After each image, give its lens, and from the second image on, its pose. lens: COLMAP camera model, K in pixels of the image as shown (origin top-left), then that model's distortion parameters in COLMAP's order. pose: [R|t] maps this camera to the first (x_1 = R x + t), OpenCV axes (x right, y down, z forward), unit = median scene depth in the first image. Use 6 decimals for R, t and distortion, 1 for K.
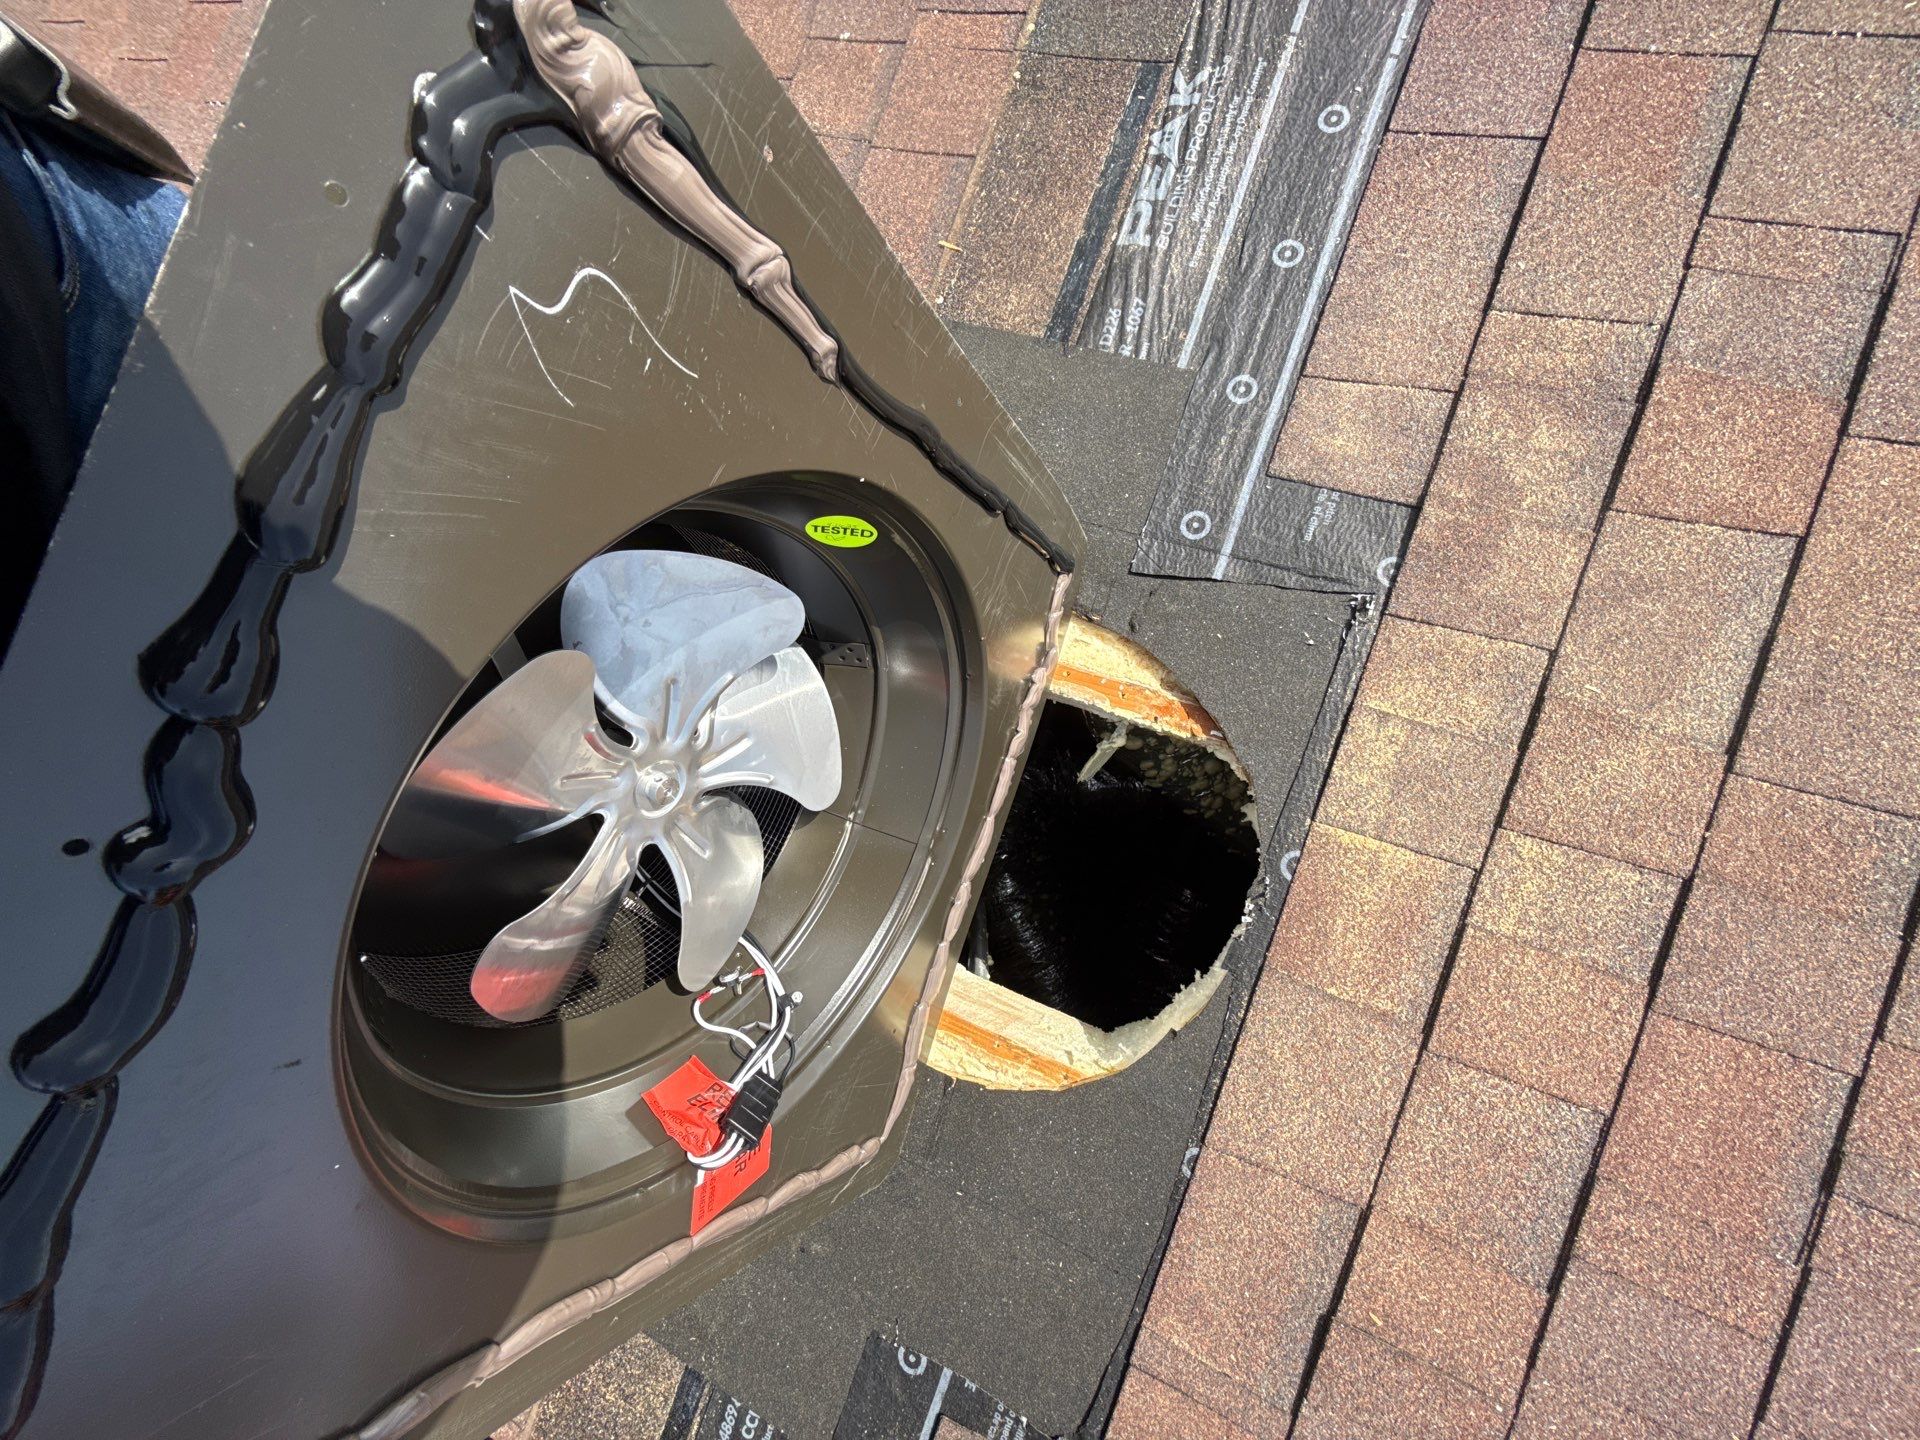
lens RADIAL K [[761.7, 0, 956.4], [0, 761.7, 713.4], [0, 0, 1]] dist [0.002006, -0.000428]
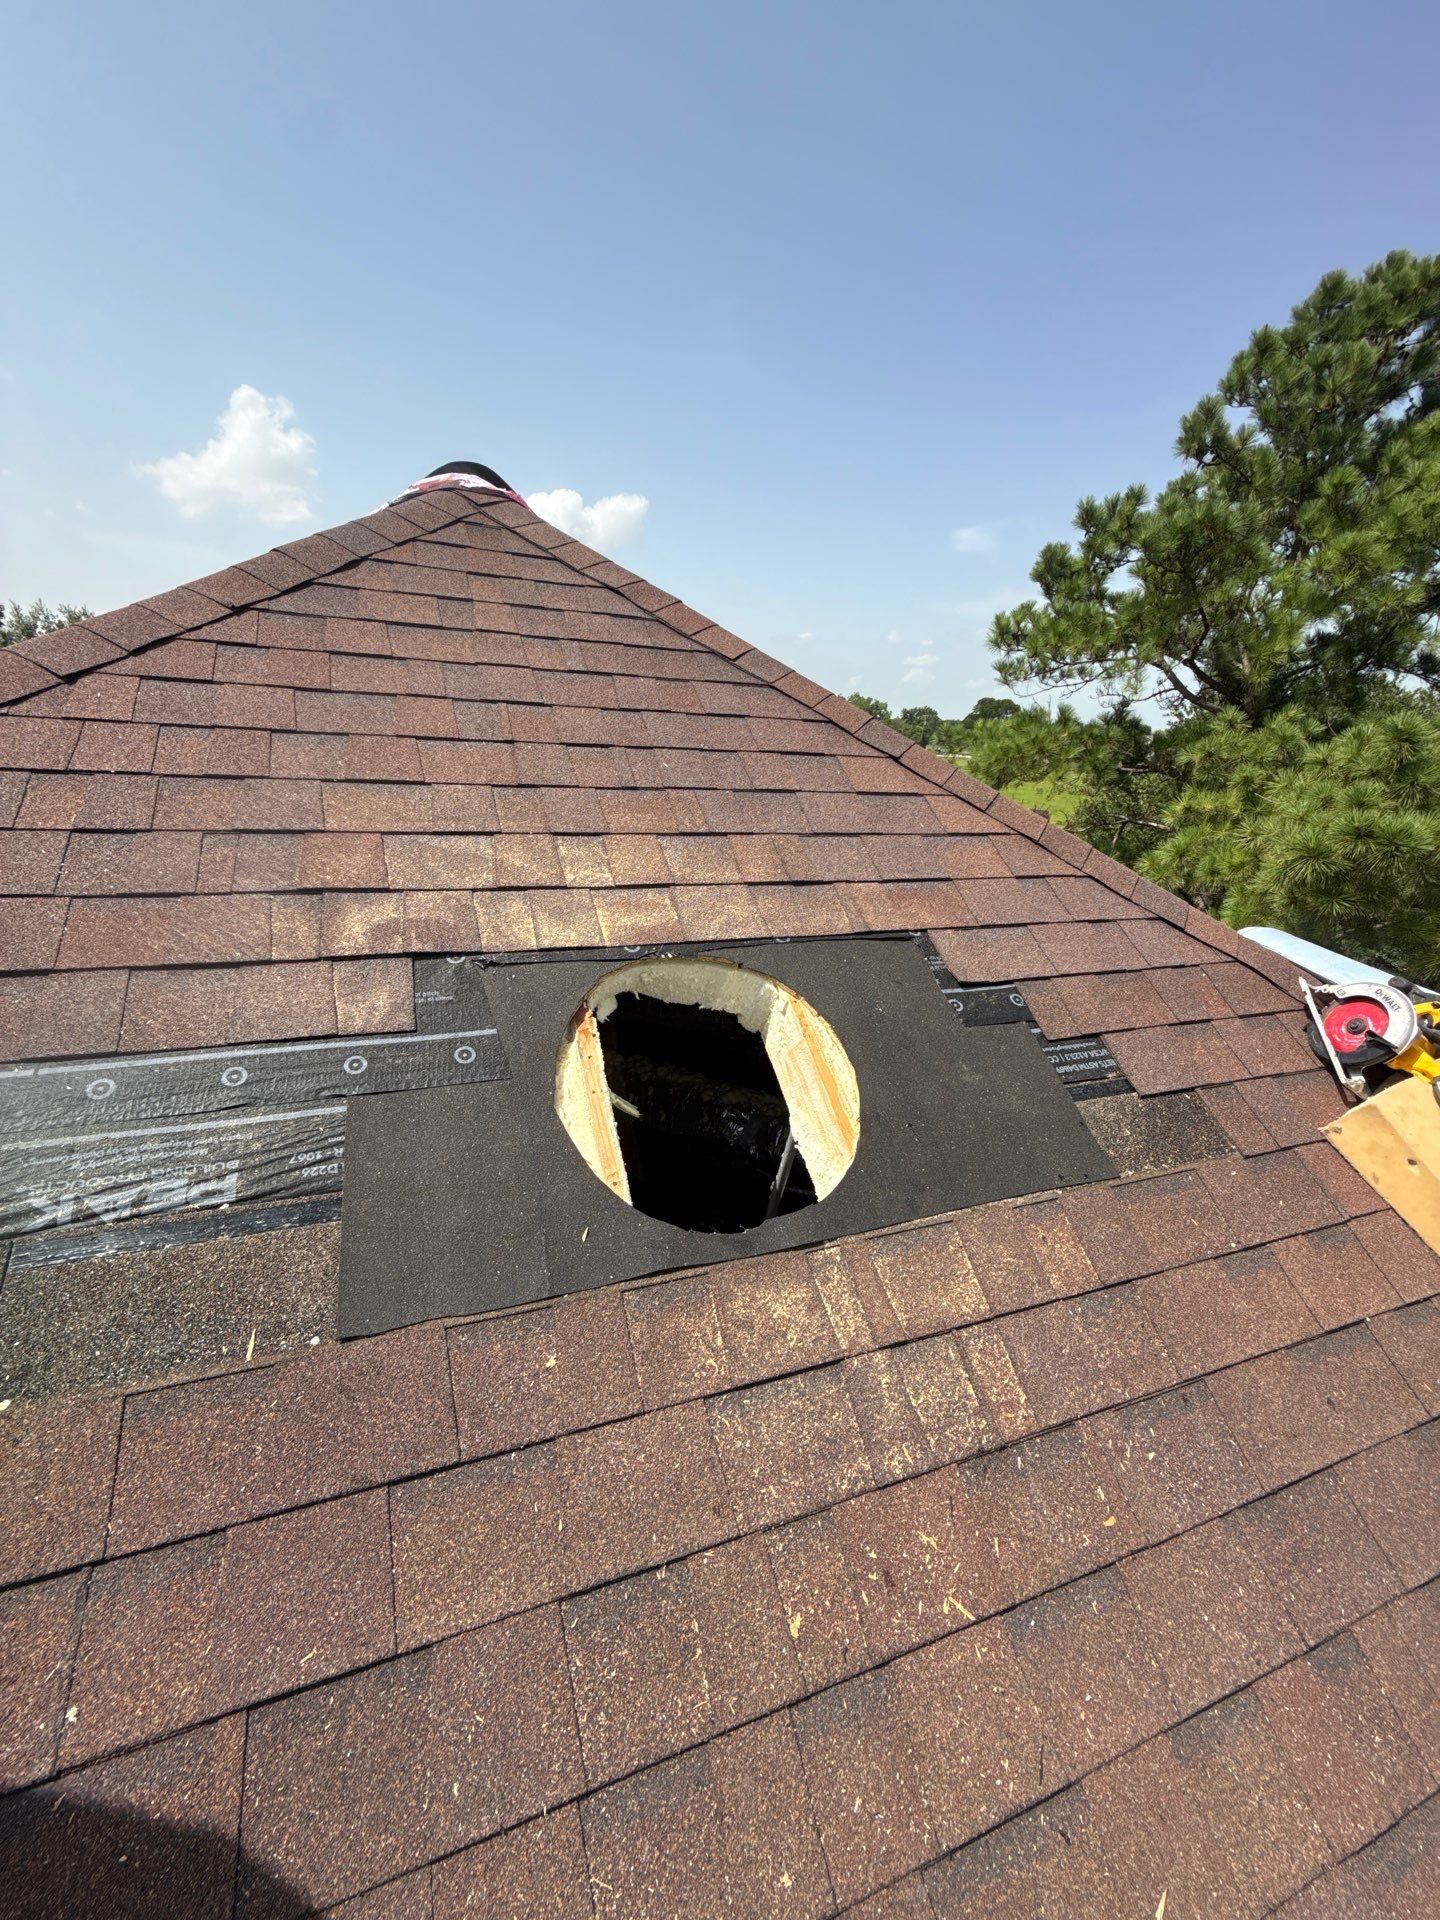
lens RADIAL K [[772.7, 0, 717.7], [0, 772.7, 953.8], [0, 0, 1]] dist [0.001370, 0.000129]
pose [[-0.610895, -0.516693, 0.599863, -0.819315], [0.772088, -0.221156, 0.595794, -0.760906], [-0.175179, 0.827115, 0.534035, -0.033569]]
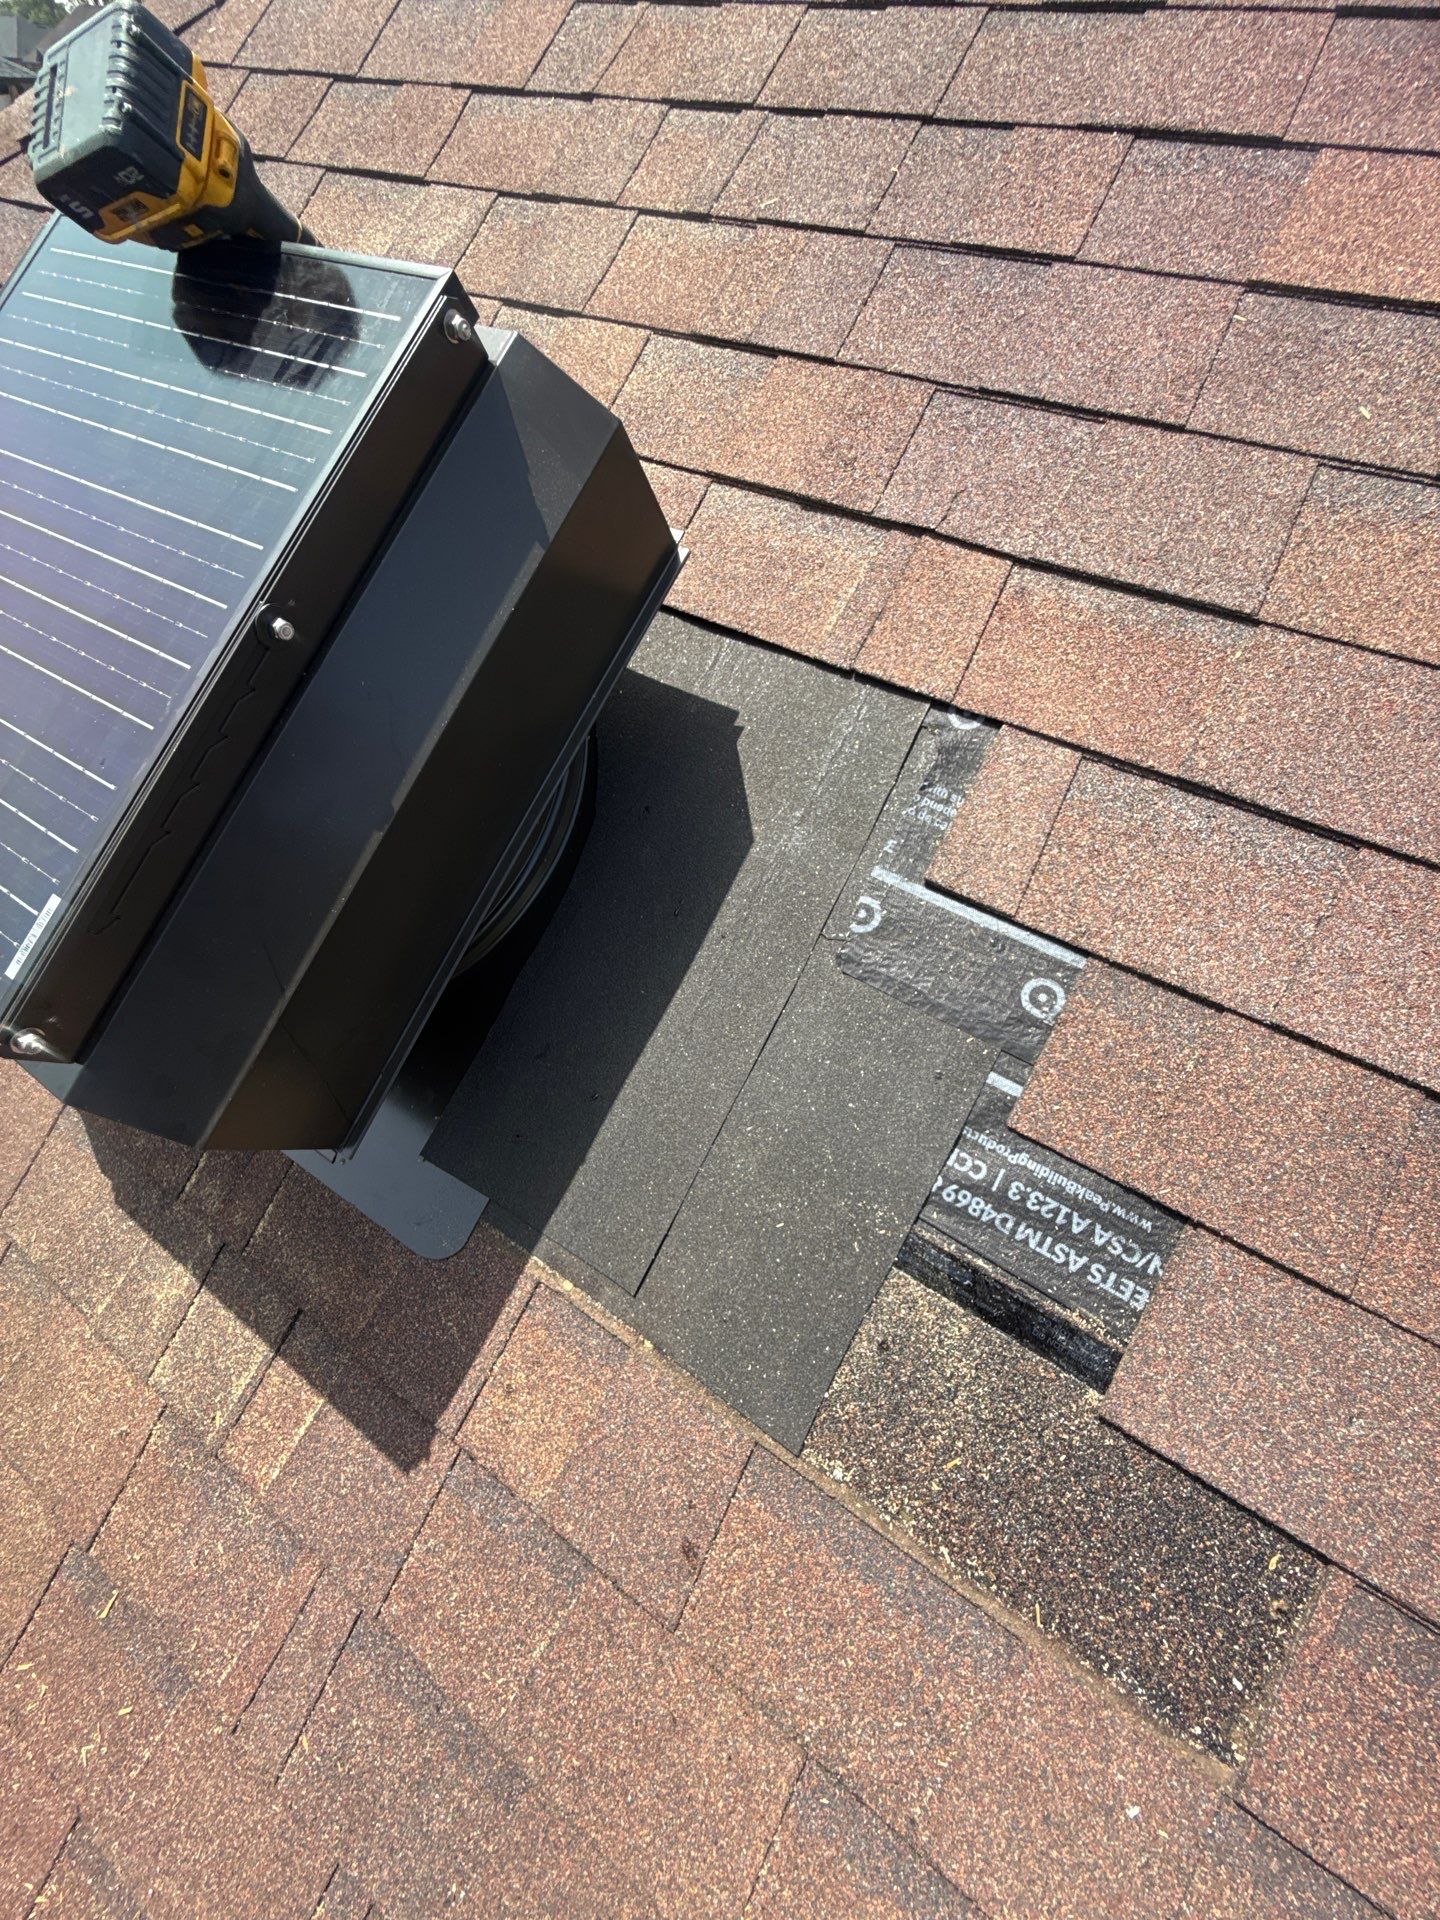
lens RADIAL K [[761.7, 0, 711.8], [0, 761.7, 960.8], [0, 0, 1]] dist [0.002006, -0.000428]
pose [[0.221434, -0.880823, 0.418472, -0.490378], [0.970081, 0.155158, -0.186733, 0.885258], [0.099549, 0.447300, 0.888826, 0.307860]]
